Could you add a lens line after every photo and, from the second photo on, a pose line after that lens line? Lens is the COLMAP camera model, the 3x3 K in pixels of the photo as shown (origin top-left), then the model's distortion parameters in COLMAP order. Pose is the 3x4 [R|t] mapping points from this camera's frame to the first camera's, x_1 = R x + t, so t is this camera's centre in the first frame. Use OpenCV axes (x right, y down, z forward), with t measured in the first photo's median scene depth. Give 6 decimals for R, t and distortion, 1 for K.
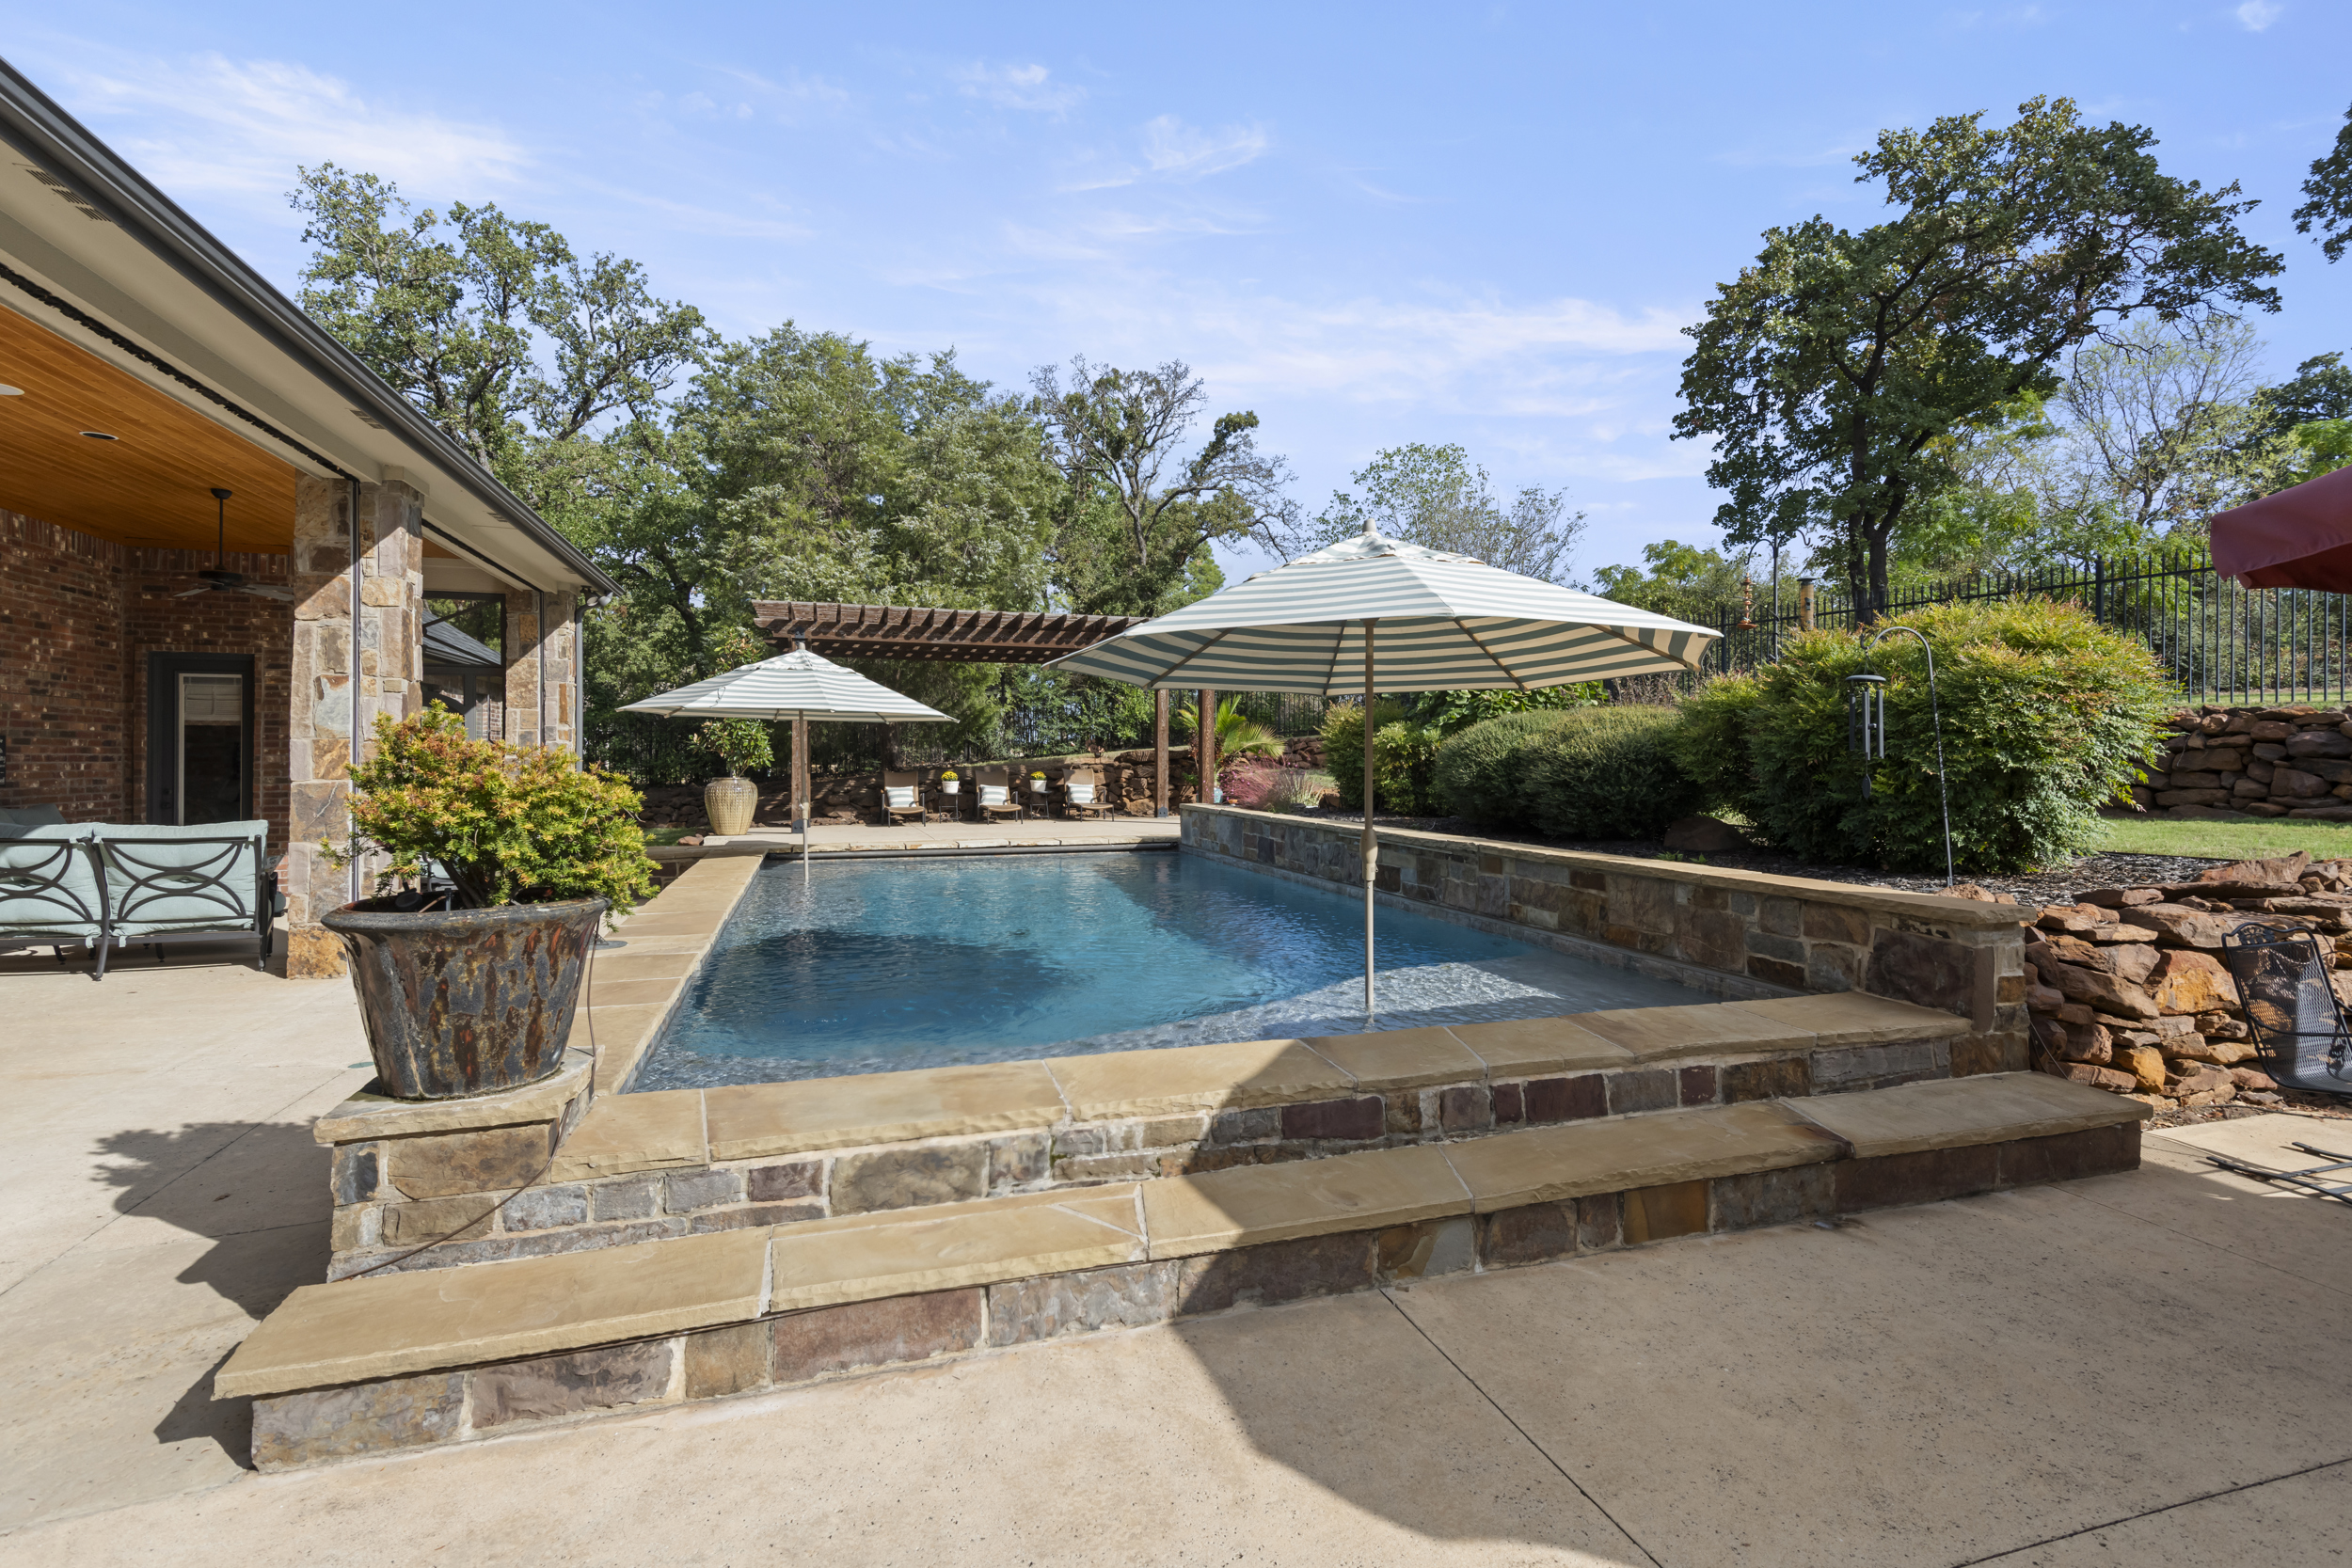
lens RADIAL K [[1080.3, 0, 1177.8], [0, 1080.3, 765.2], [0, 0, 1]] dist [0.000334, -0.000630]
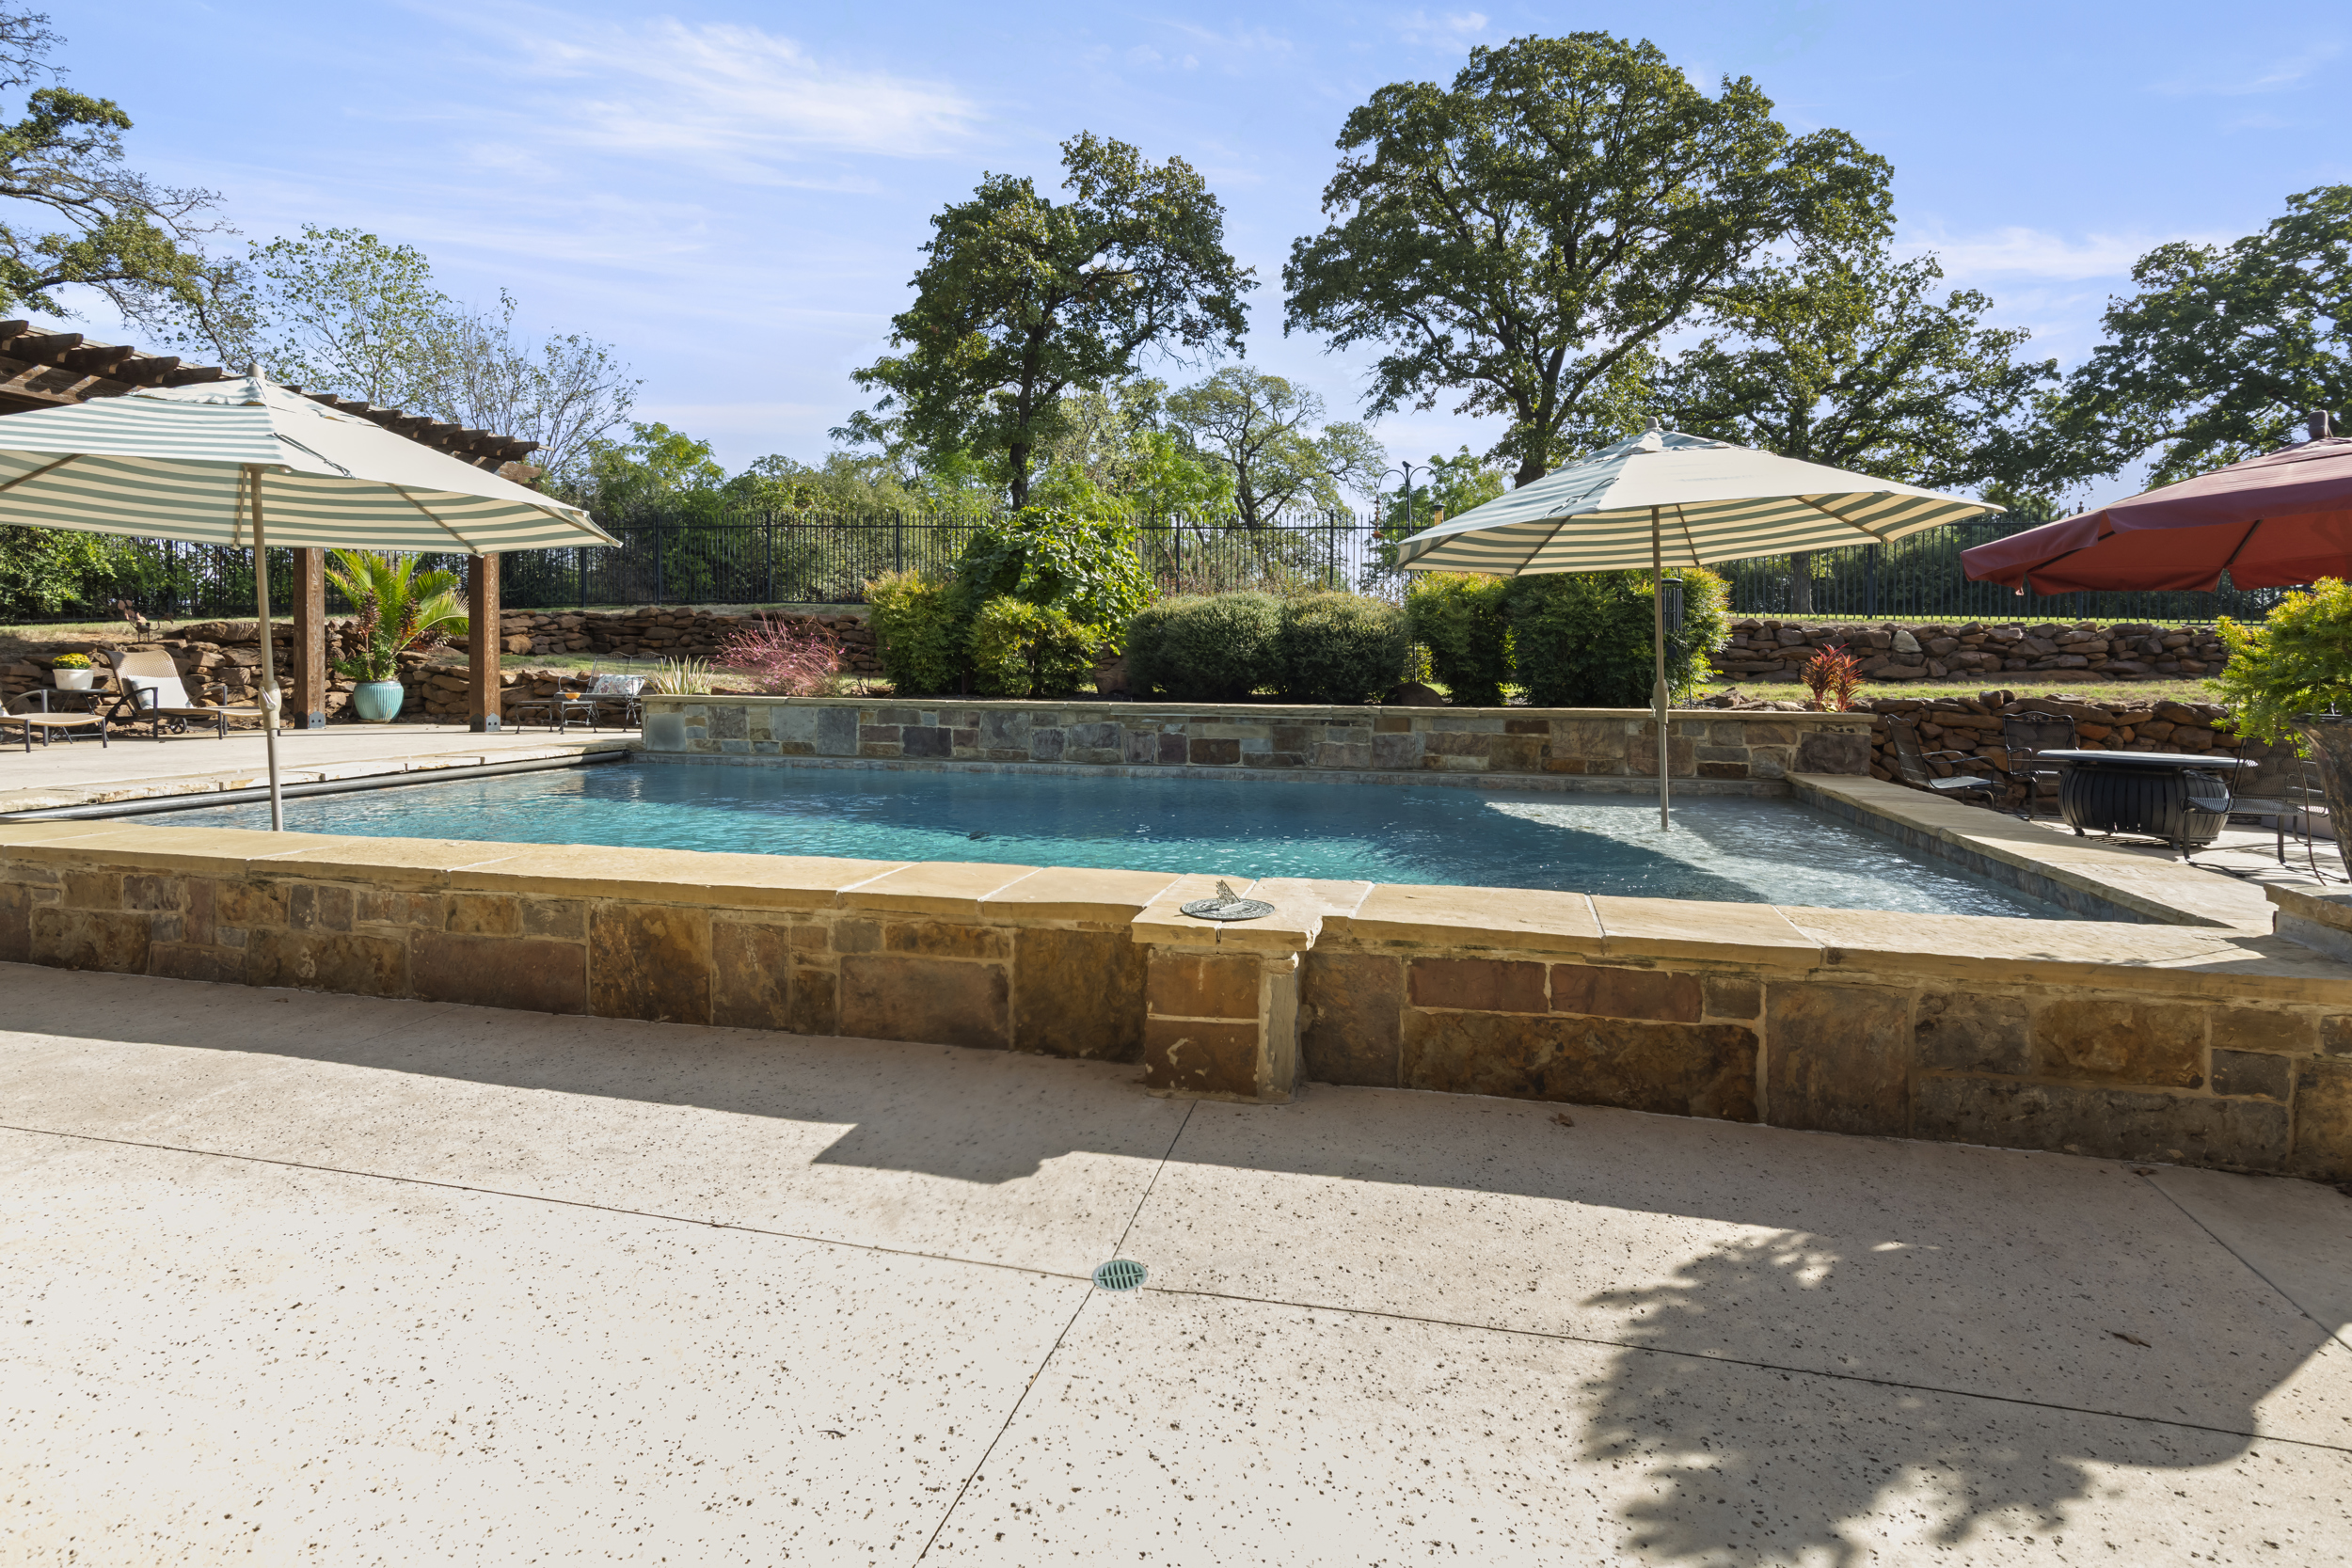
lens RADIAL K [[1105.4, 0, 1212.4], [0, 1105.4, 682.0], [0, 0, 1]] dist [0.000801, -0.000240]
pose [[0.523301, -0.008029, 0.852110, -0.353541], [-0.001965, 0.999942, 0.010629, 0.015921], [-0.852146, -0.007237, 0.523255, 0.246023]]
